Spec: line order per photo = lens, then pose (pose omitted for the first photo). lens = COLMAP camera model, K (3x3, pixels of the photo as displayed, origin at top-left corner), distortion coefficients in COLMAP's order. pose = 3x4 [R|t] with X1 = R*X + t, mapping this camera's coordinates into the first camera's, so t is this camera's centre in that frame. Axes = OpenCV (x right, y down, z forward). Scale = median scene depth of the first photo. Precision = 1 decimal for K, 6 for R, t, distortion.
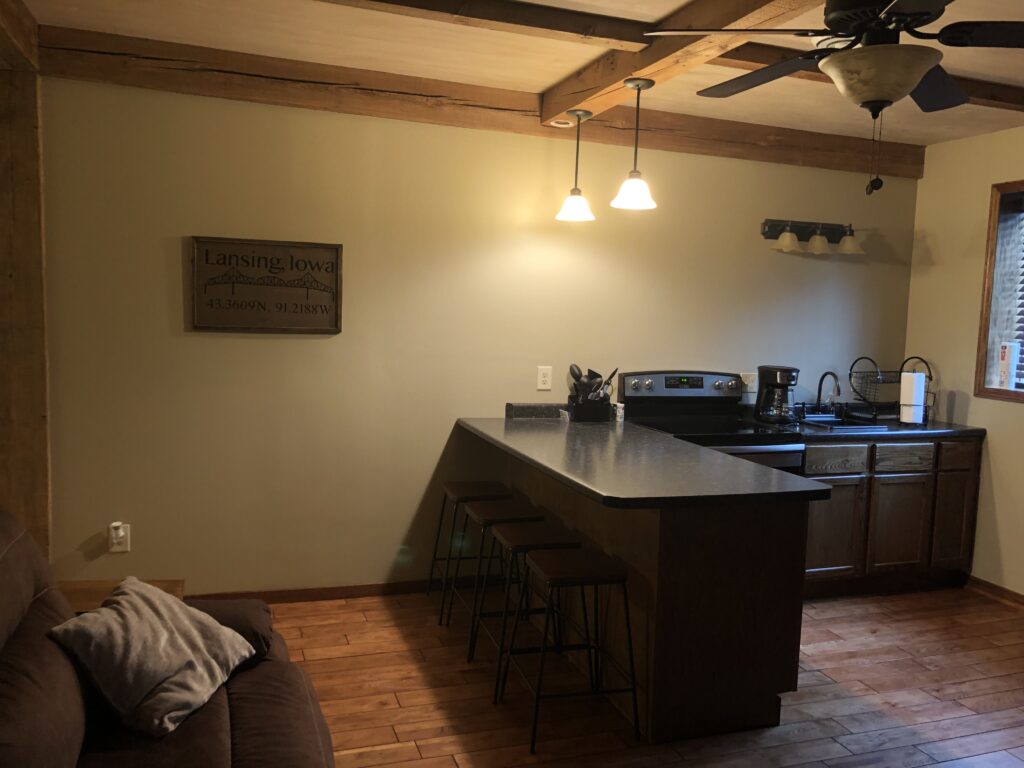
lens RADIAL K [[861.8, 0, 524.4], [0, 861.8, 381.8], [0, 0, 1]] dist [0.080638, -0.098763]
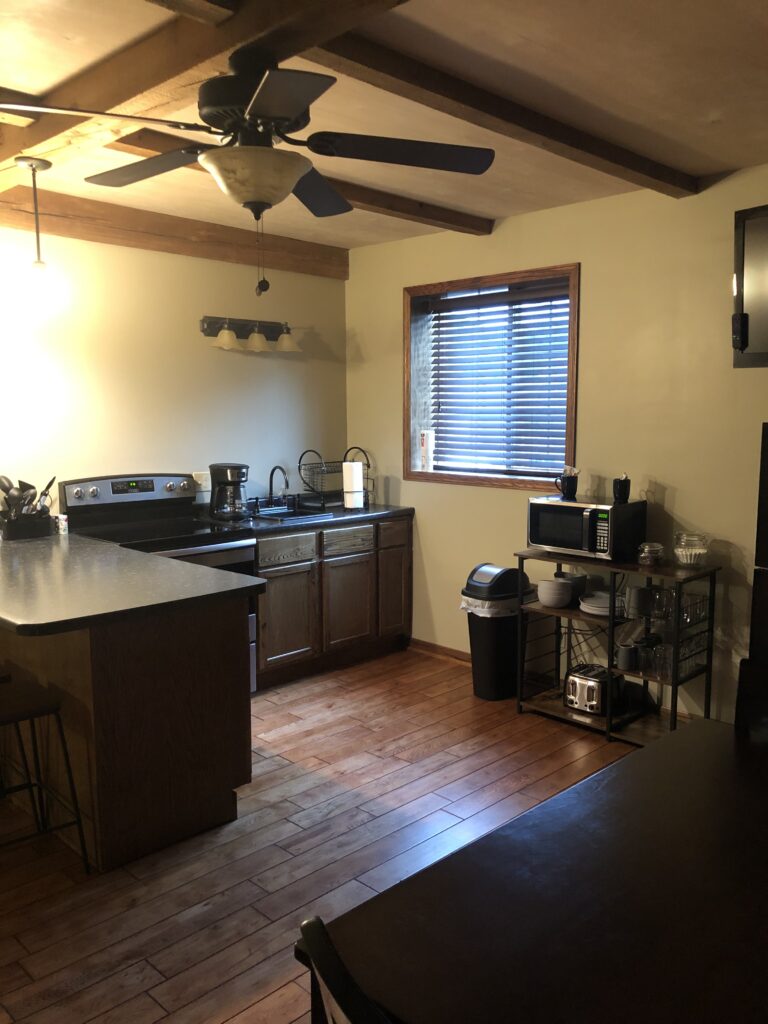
lens RADIAL K [[861.8, 0, 404.4], [0, 861.8, 509.2], [0, 0, 1]] dist [0.080638, -0.098763]
pose [[0.898688, -0.086862, 0.429900, 0.045584], [0.071339, 0.996089, 0.052130, -0.003648], [-0.432747, -0.016180, 0.901370, 0.005395]]
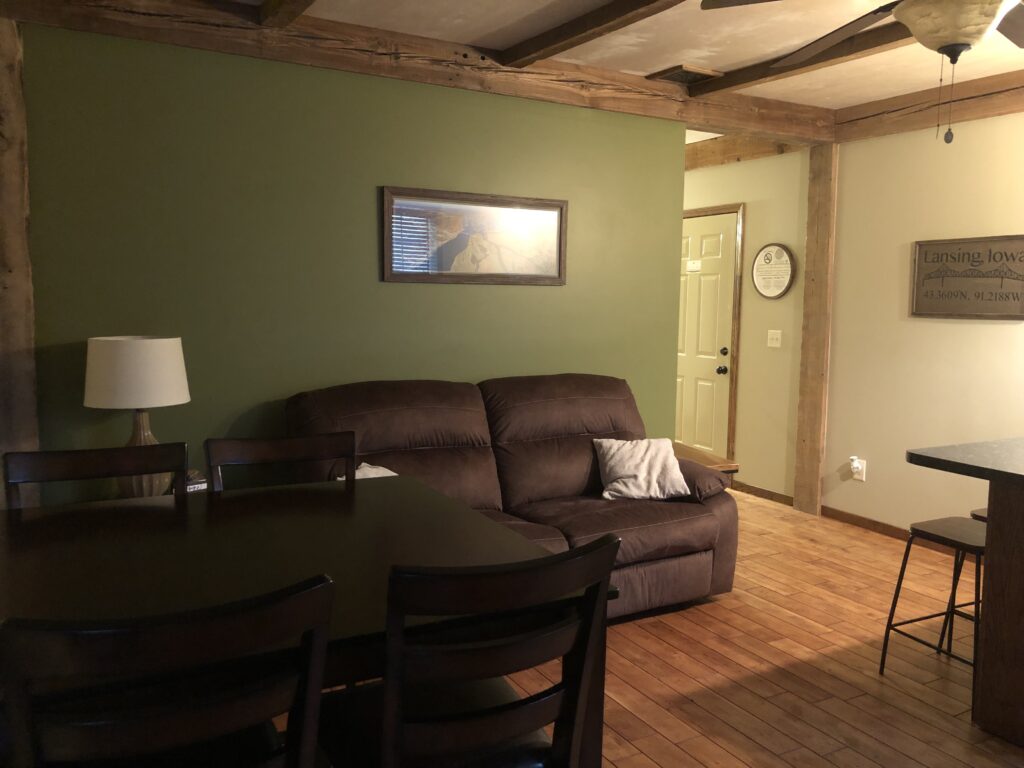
lens RADIAL K [[858.7, 0, 512.0], [0, 858.7, 384.0], [0, 0, 1]] dist [0.121720, -0.093474]
pose [[0.166921, 0.071358, -0.983385, 0.653401], [-0.102395, 0.993239, 0.054693, 0.023535], [0.980639, 0.091564, 0.173099, 0.187146]]
